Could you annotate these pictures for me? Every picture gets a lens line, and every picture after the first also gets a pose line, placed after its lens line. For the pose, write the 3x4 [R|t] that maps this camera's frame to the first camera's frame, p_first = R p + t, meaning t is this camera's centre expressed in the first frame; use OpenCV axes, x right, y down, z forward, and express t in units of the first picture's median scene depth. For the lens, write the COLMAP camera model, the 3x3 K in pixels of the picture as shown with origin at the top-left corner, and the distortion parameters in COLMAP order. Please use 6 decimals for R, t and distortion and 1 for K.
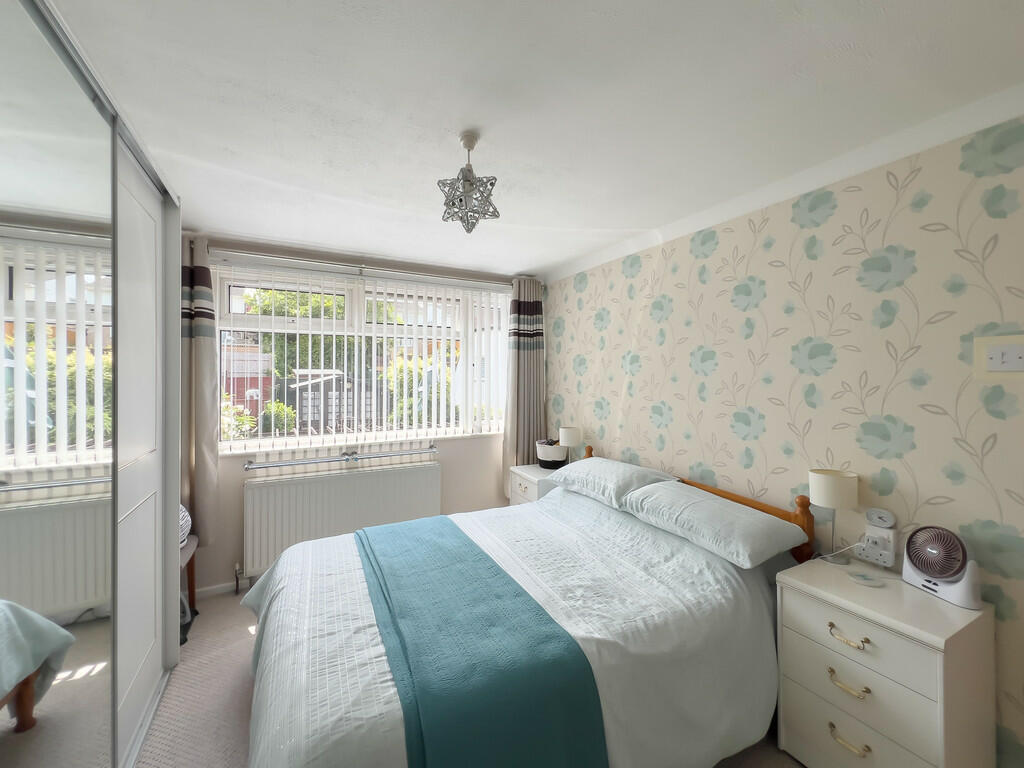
lens RADIAL K [[414.6, 0, 511.4], [0, 414.6, 380.3], [0, 0, 1]] dist [0.016944, 0.000025]
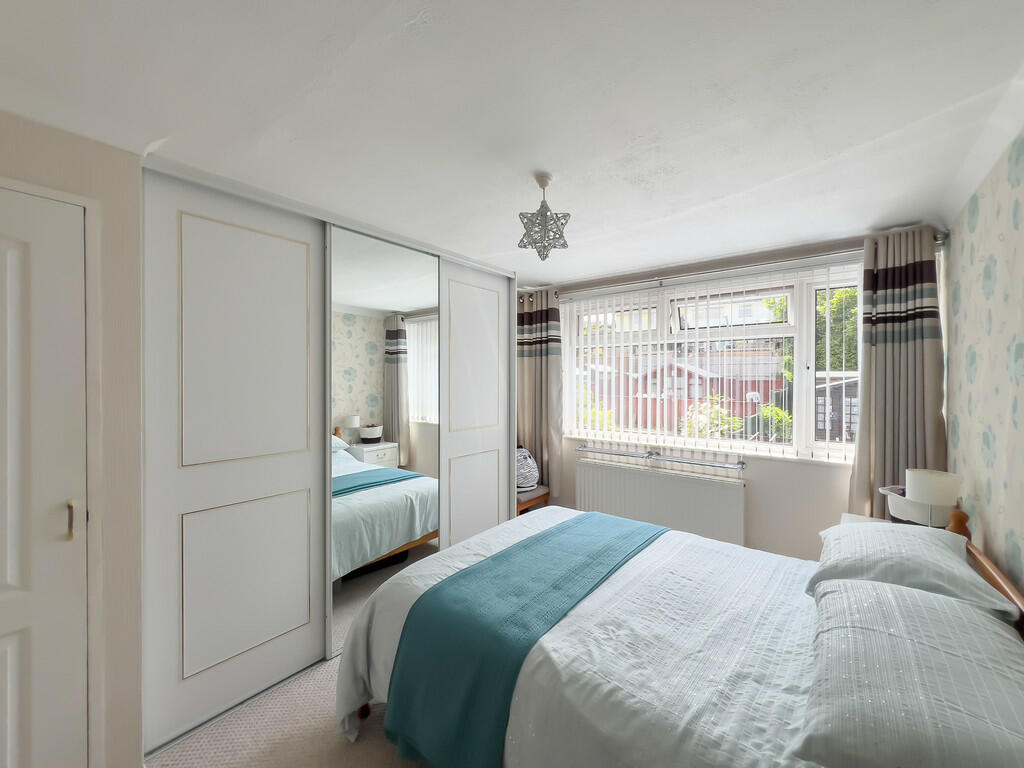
lens RADIAL K [[412.9, 0, 515.4], [0, 412.9, 387.3], [0, 0, 1]] dist [0.000462, 0.000229]
pose [[0.401473, 0.016783, -0.915717, 0.533376], [-0.013090, 0.999835, 0.012586, -0.005757], [0.915778, 0.006934, 0.401626, 0.280393]]
